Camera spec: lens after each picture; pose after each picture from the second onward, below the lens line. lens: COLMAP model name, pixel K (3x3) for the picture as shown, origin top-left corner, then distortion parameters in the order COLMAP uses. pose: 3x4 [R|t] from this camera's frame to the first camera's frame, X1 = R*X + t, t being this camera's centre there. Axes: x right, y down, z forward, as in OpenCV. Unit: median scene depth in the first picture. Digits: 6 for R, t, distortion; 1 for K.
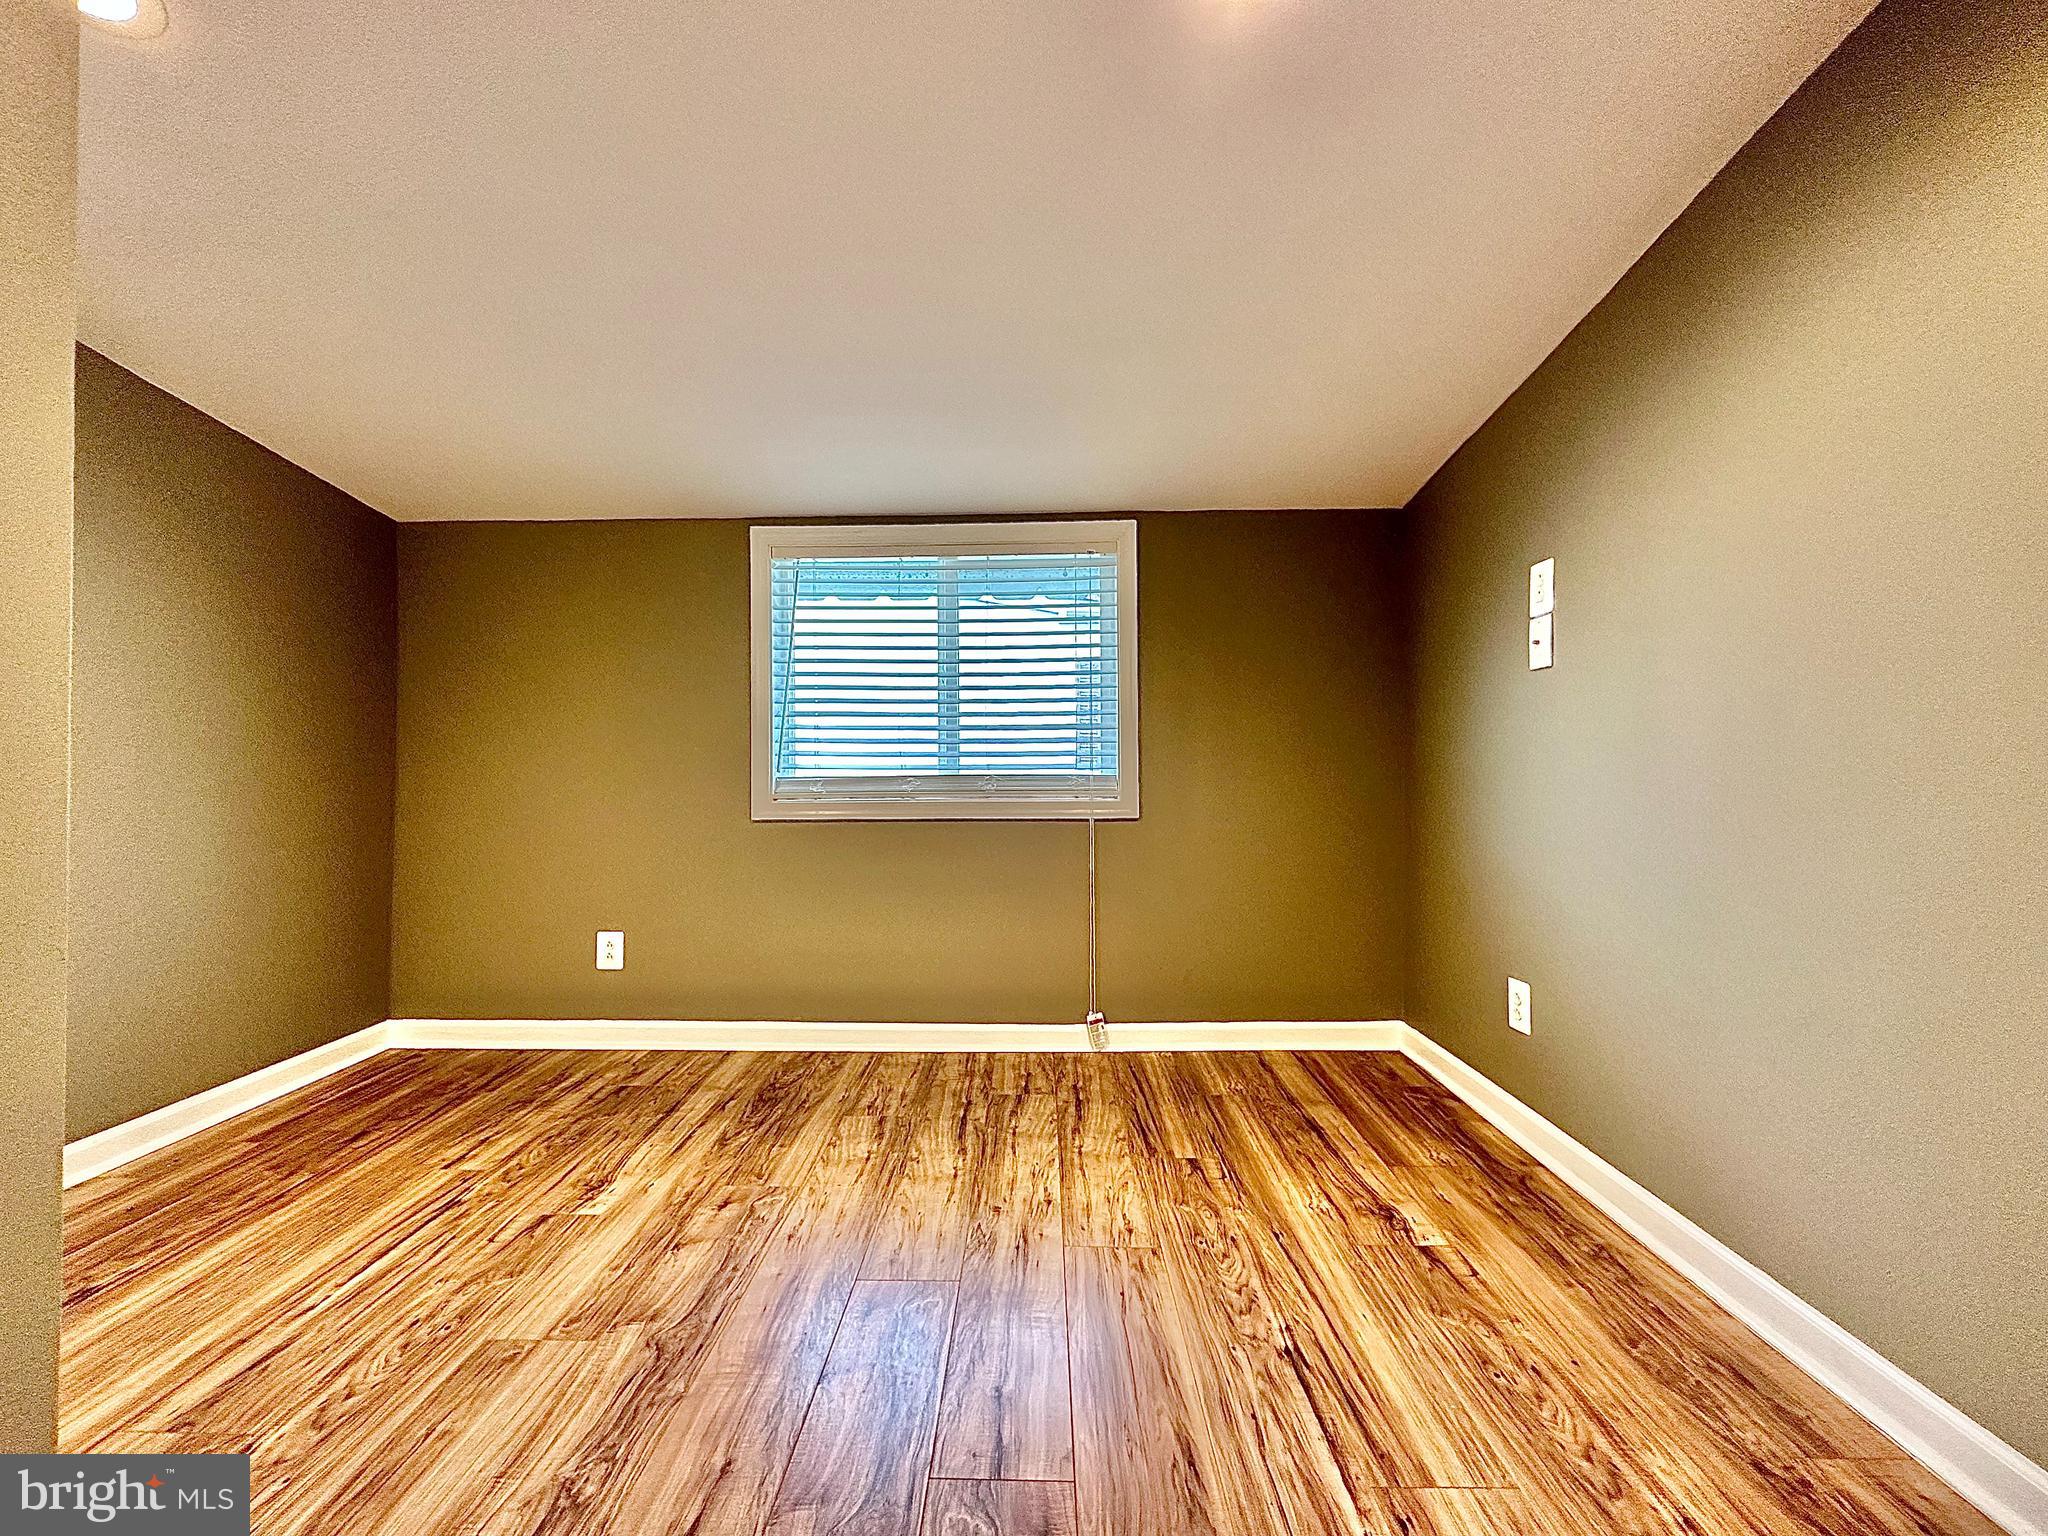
lens RADIAL K [[836.9, 0, 1029.2], [0, 836.9, 756.6], [0, 0, 1]] dist [-0.002978, -0.000544]
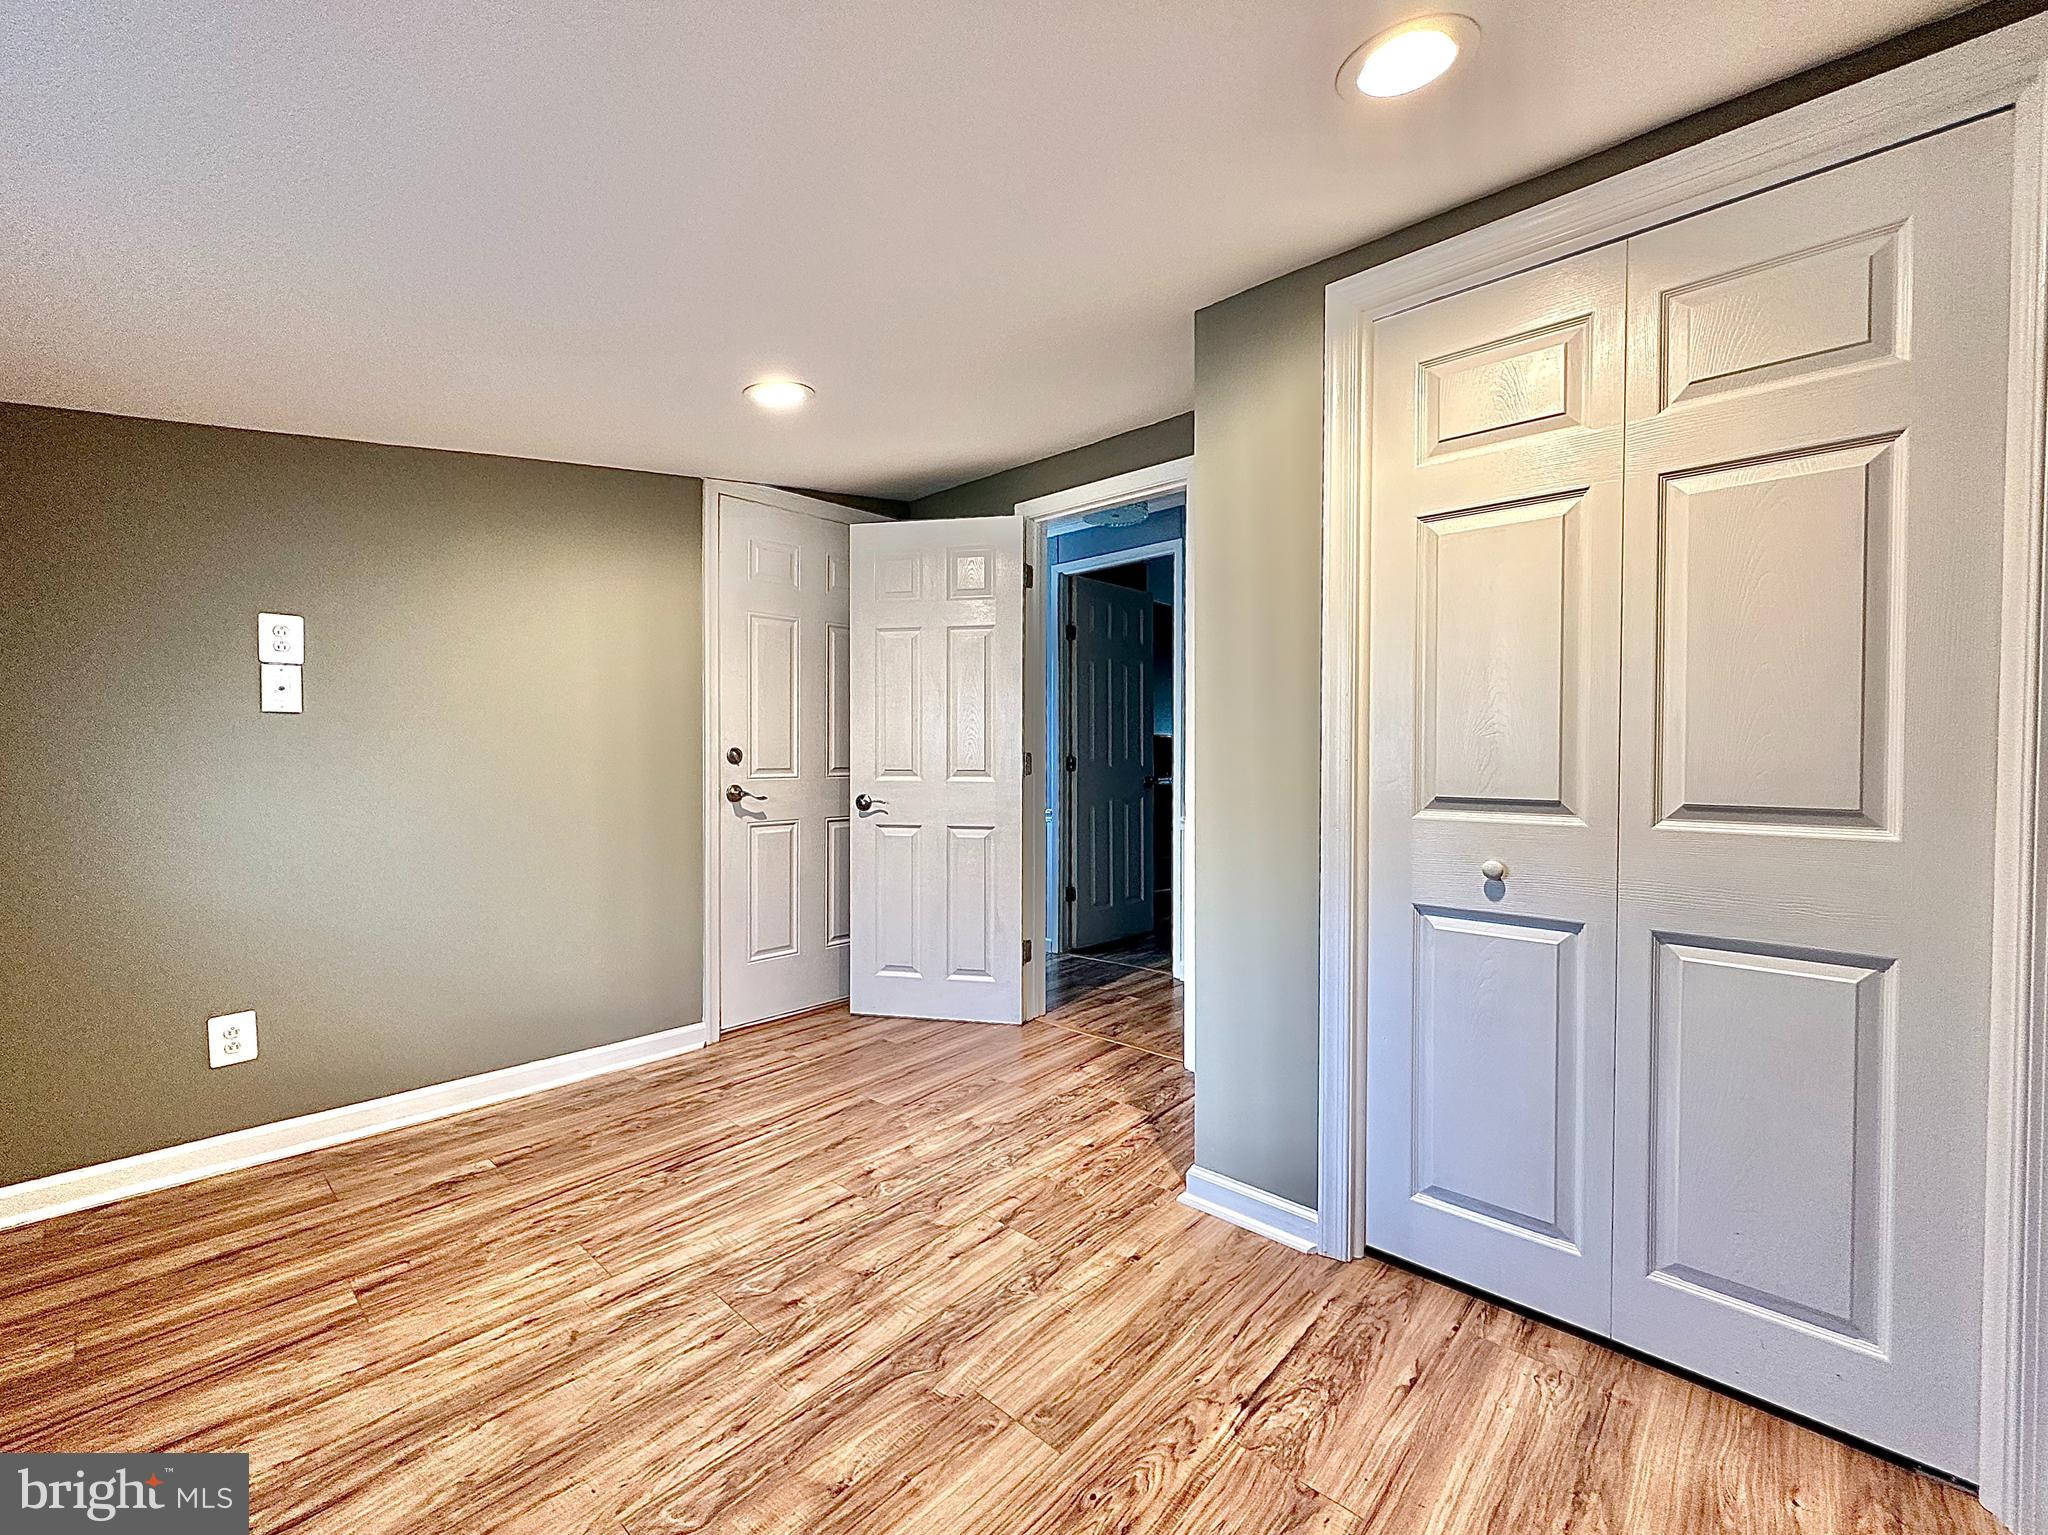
lens RADIAL K [[836.9, 0, 1029.2], [0, 836.9, 756.1], [0, 0, 1]] dist [-0.002978, -0.000544]
pose [[-0.761899, -0.002966, 0.647689, -0.898433], [-0.015454, 0.999788, -0.013600, -0.053437], [-0.647511, -0.020371, -0.761784, 1.280615]]
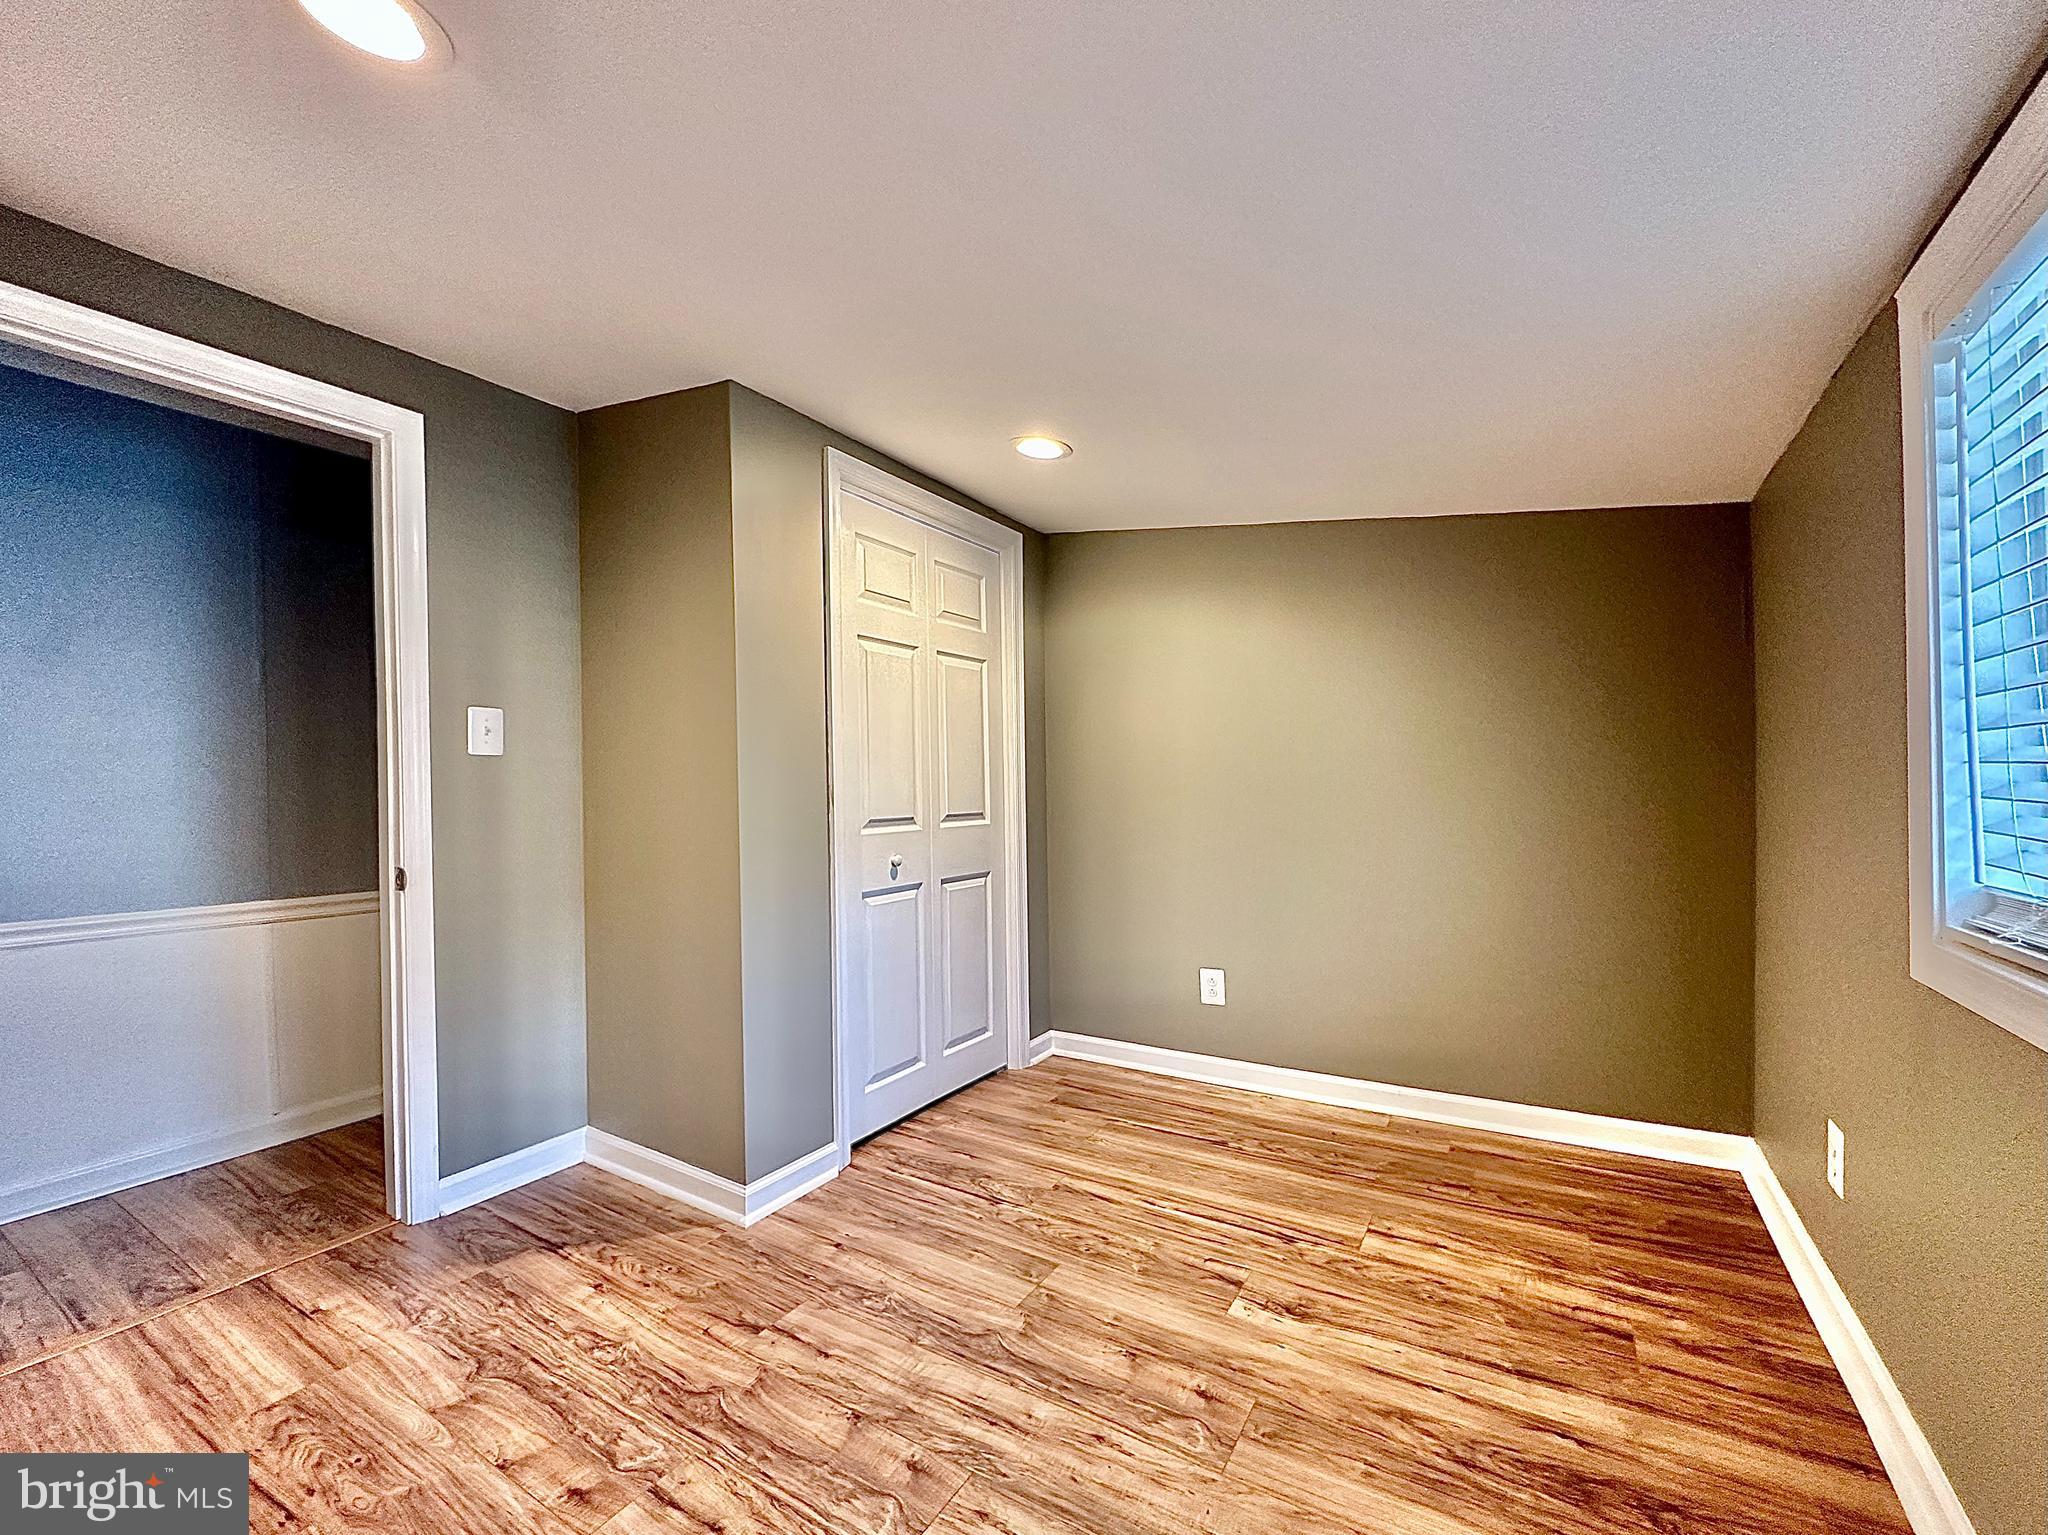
lens RADIAL K [[826.8, 0, 1016.9], [0, 826.8, 765.8], [0, 0, 1]] dist [-0.001964, -0.000071]
pose [[-0.520068, -0.011495, -0.854048, 0.412827], [0.039348, 0.998525, -0.037400, -0.057258], [0.853218, -0.053056, -0.518848, 1.236205]]
